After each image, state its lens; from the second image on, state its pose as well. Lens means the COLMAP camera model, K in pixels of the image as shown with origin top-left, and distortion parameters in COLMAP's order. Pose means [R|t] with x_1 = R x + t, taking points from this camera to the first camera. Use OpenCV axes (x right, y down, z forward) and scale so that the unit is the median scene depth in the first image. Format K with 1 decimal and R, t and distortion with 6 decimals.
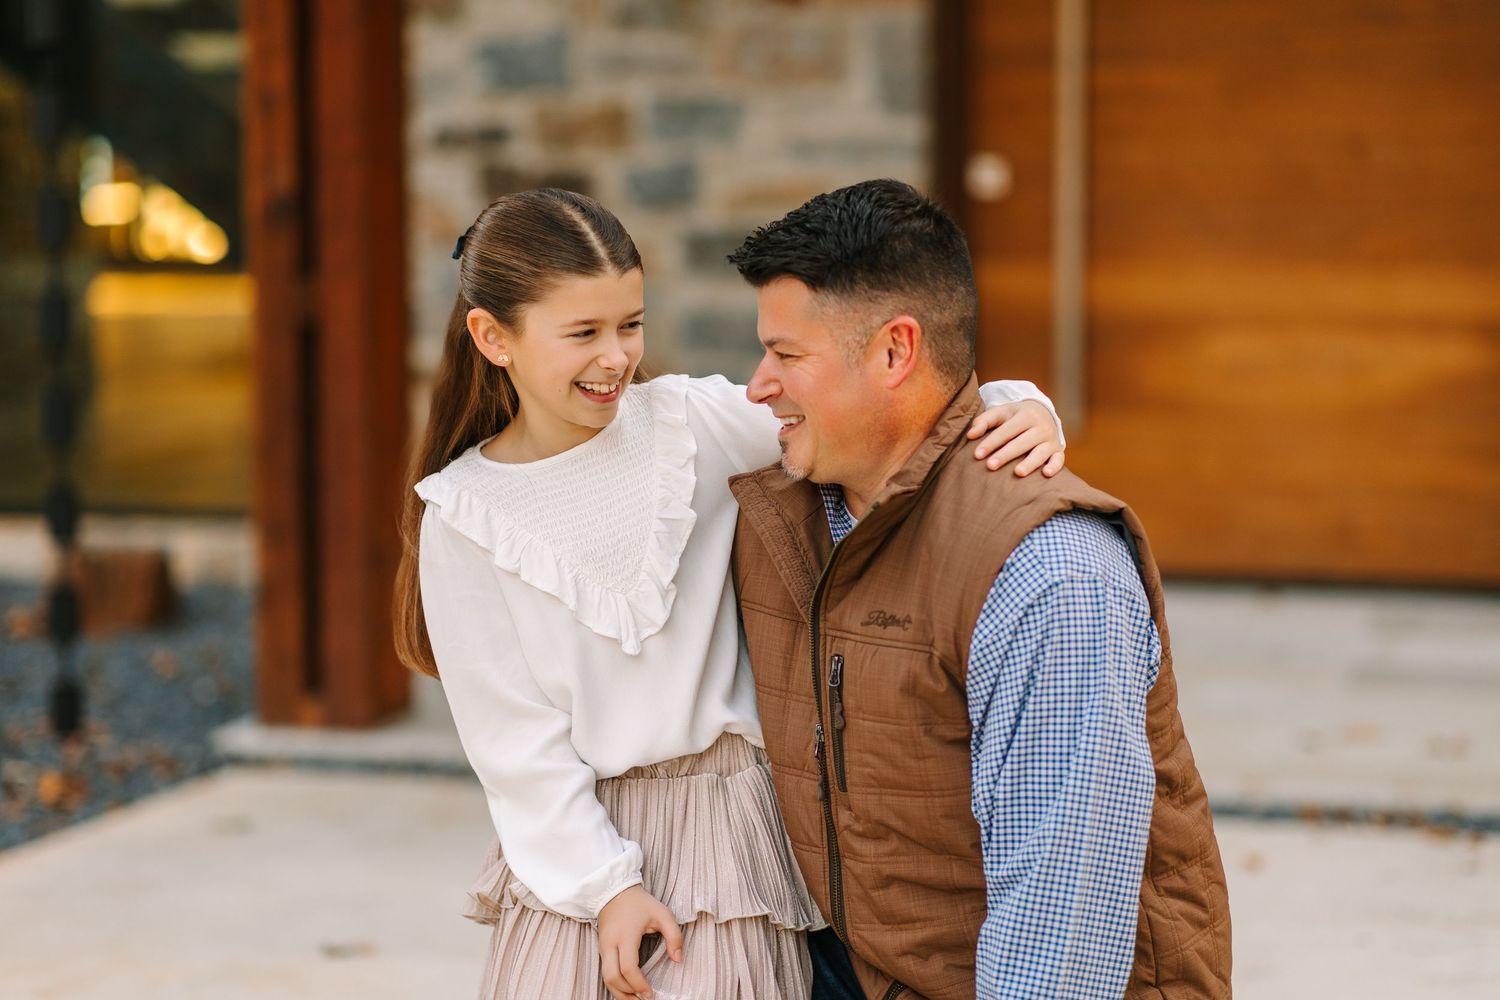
lens RADIAL K [[3792.4, 0, 749.3], [0, 3792.4, 492.4], [0, 0, 1]] dist [0.076882, 0.000000]
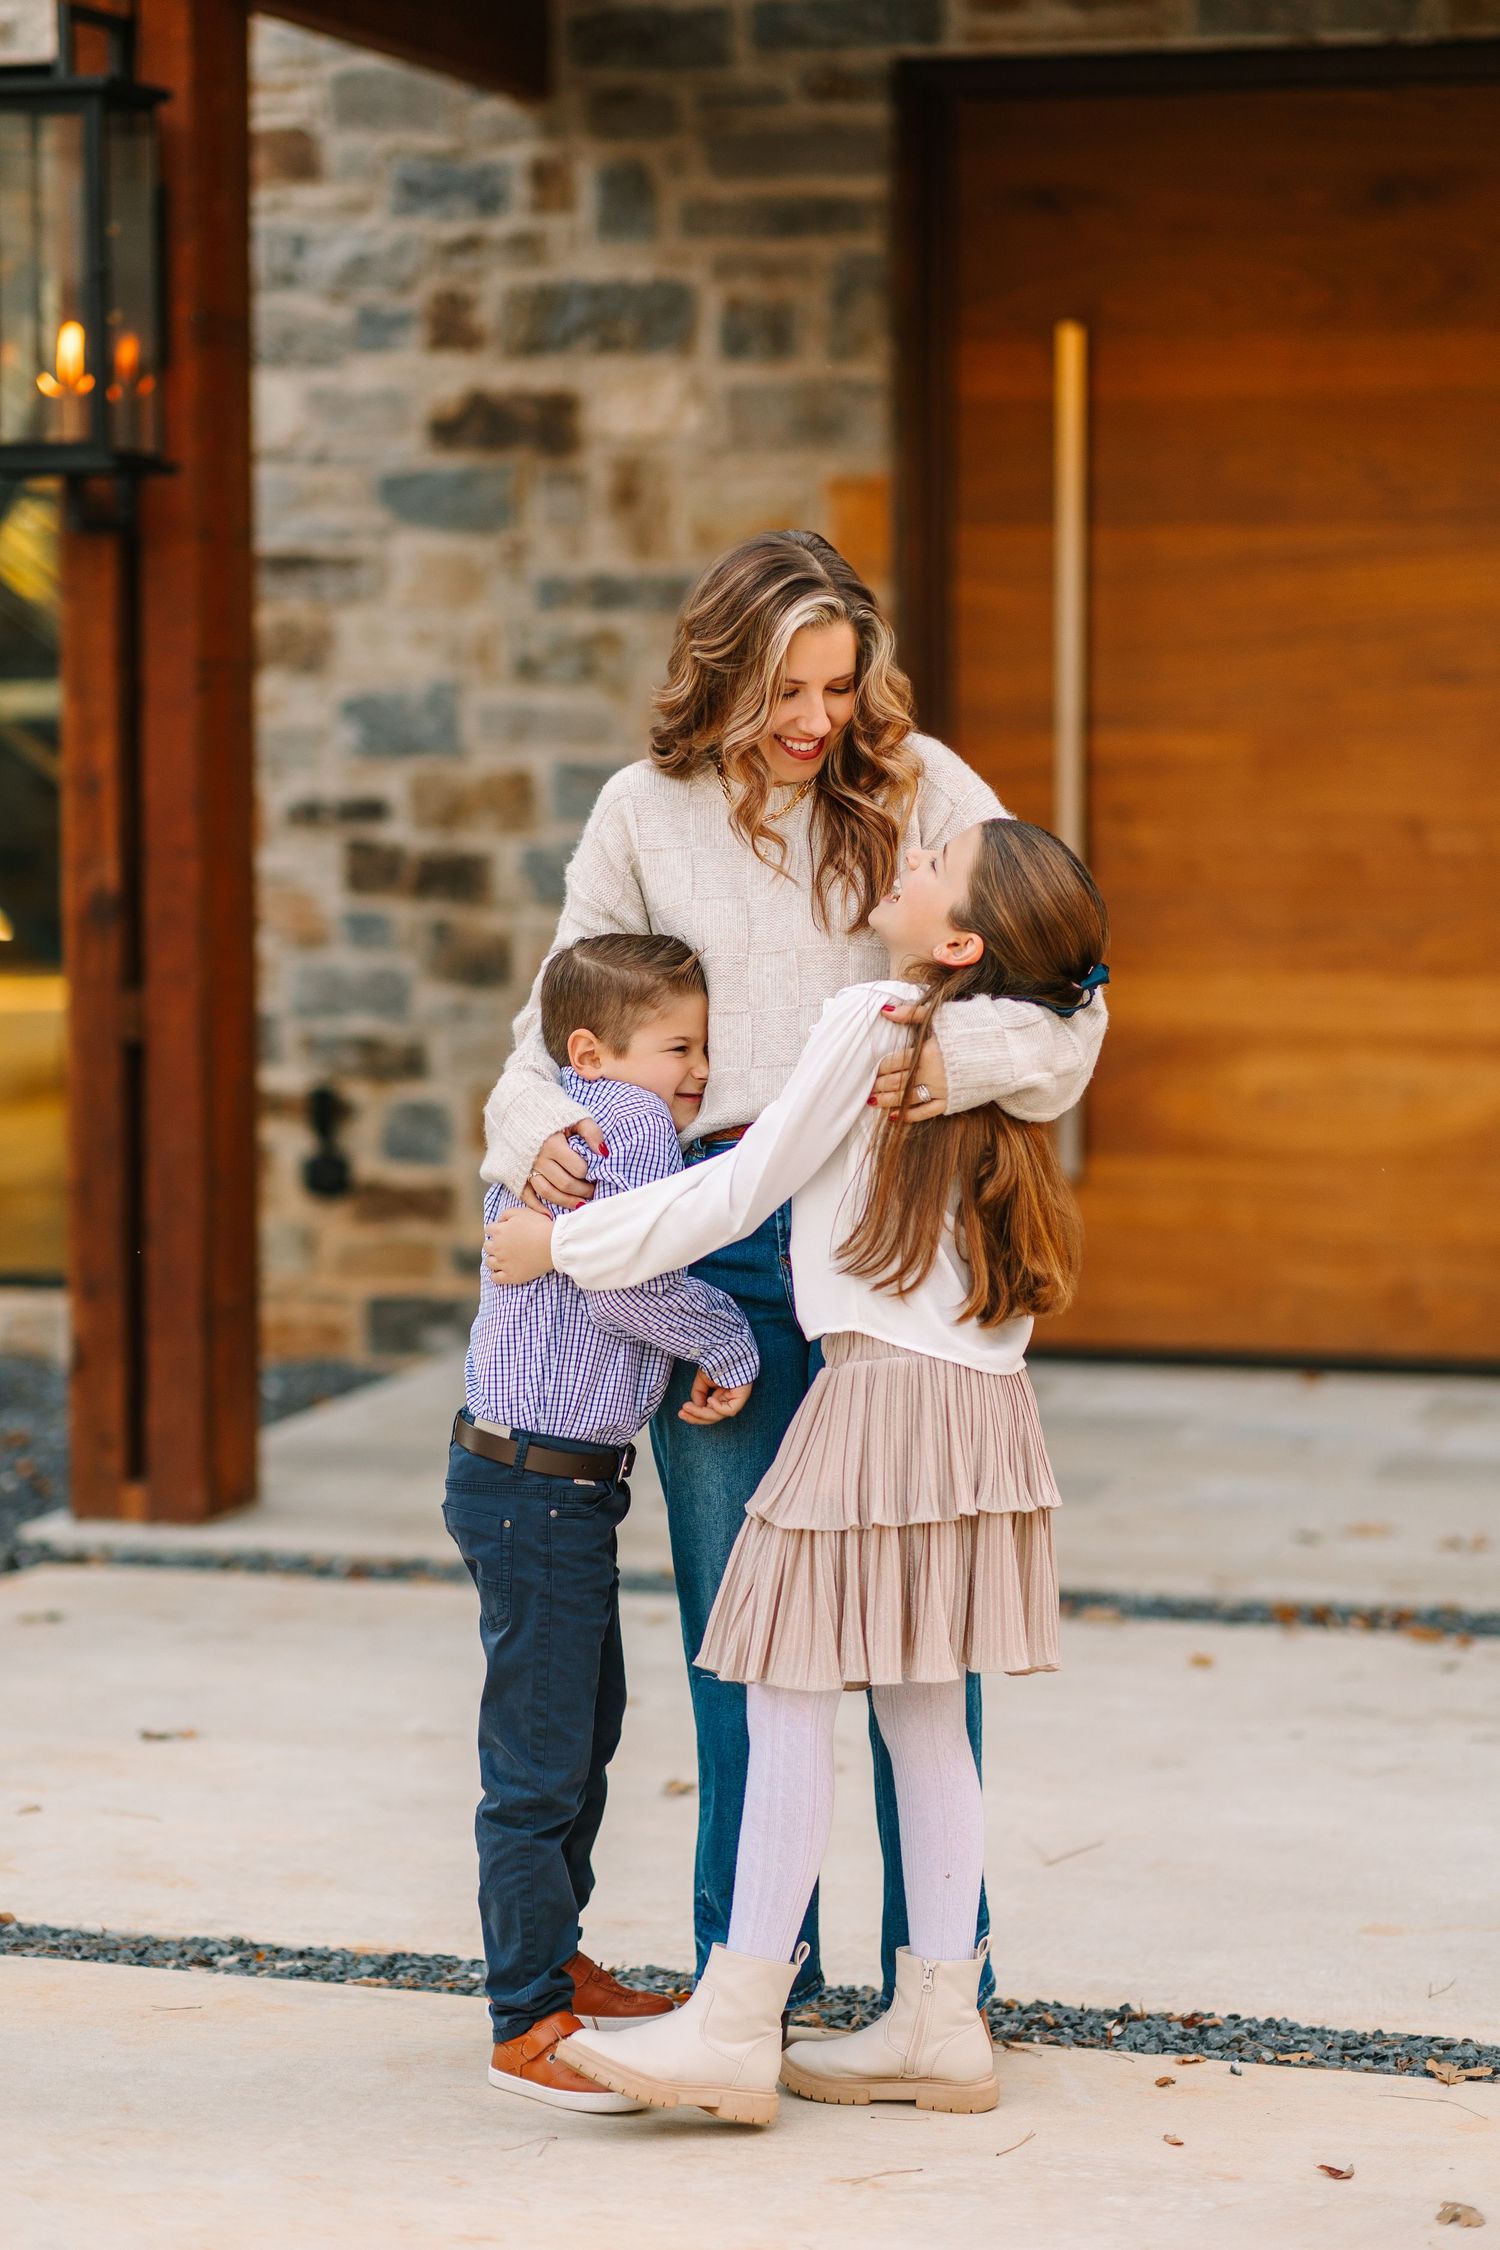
lens RADIAL K [[5688.6, 0, 755.5], [0, 5688.6, 1093.9], [0, 0, 1]] dist [0.076882, 0.000000]
pose [[0.999957, 0.003348, -0.008606, 0.028450], [-0.003627, 0.999459, -0.032688, 0.006725], [0.008492, 0.032718, 0.999429, -0.228919]]
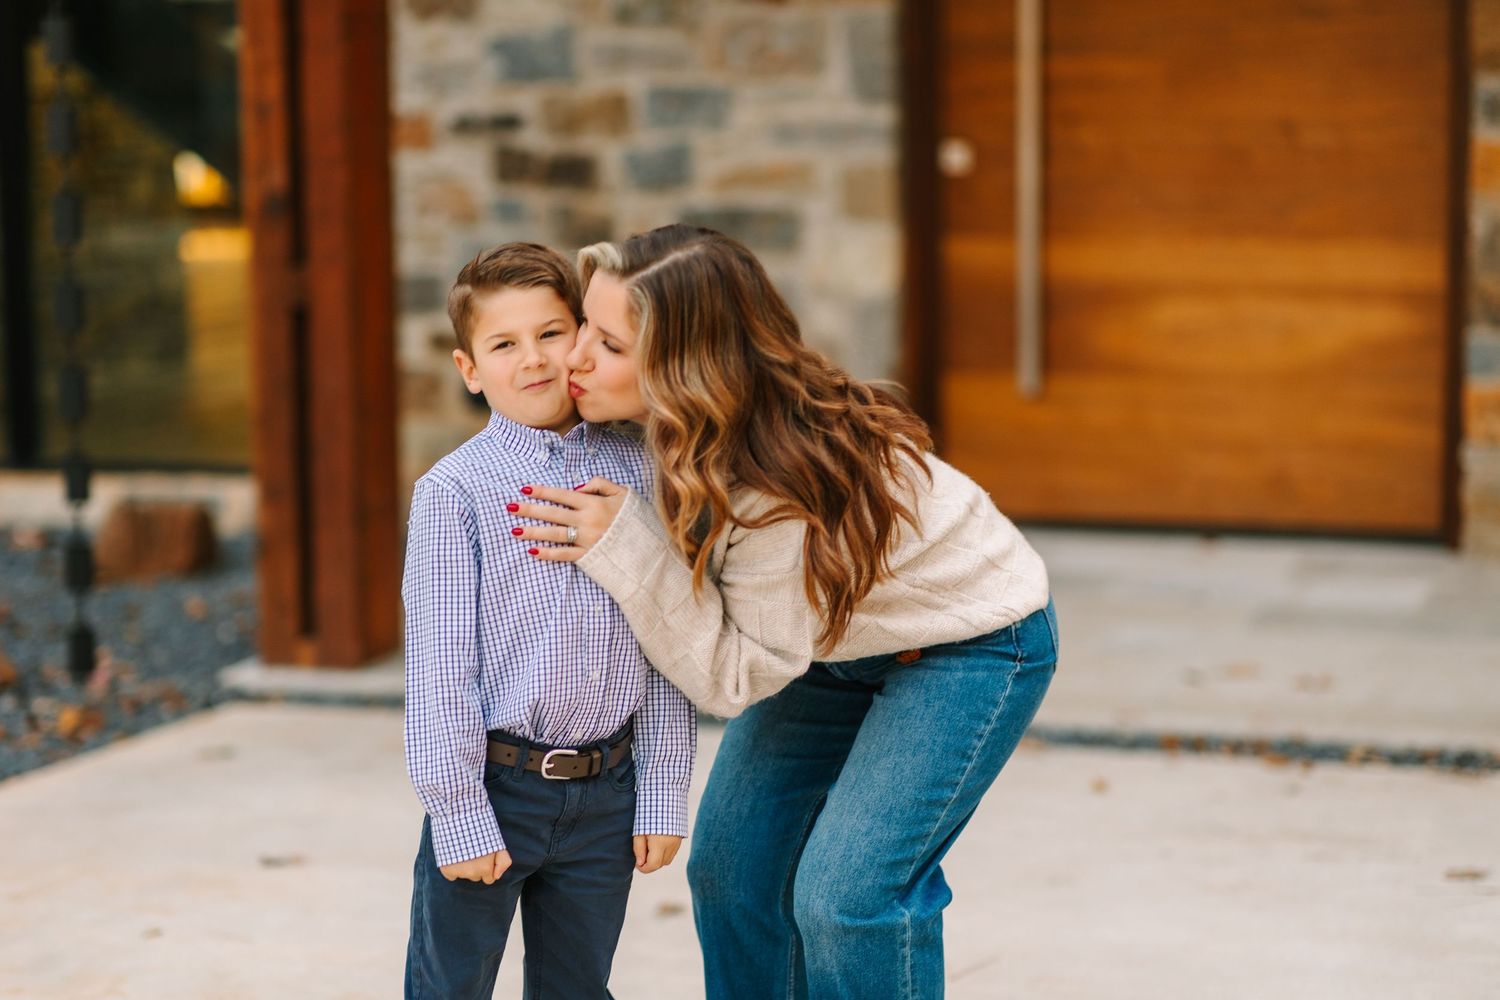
lens RADIAL K [[3792.4, 0, 765.1], [0, 3792.4, 512.1], [0, 0, 1]] dist [0.076882, 0.000000]
pose [[0.998946, -0.003003, -0.045800, 0.059835], [0.004204, 0.999649, 0.026150, -0.010540], [0.045705, -0.026315, 0.998608, -0.097985]]
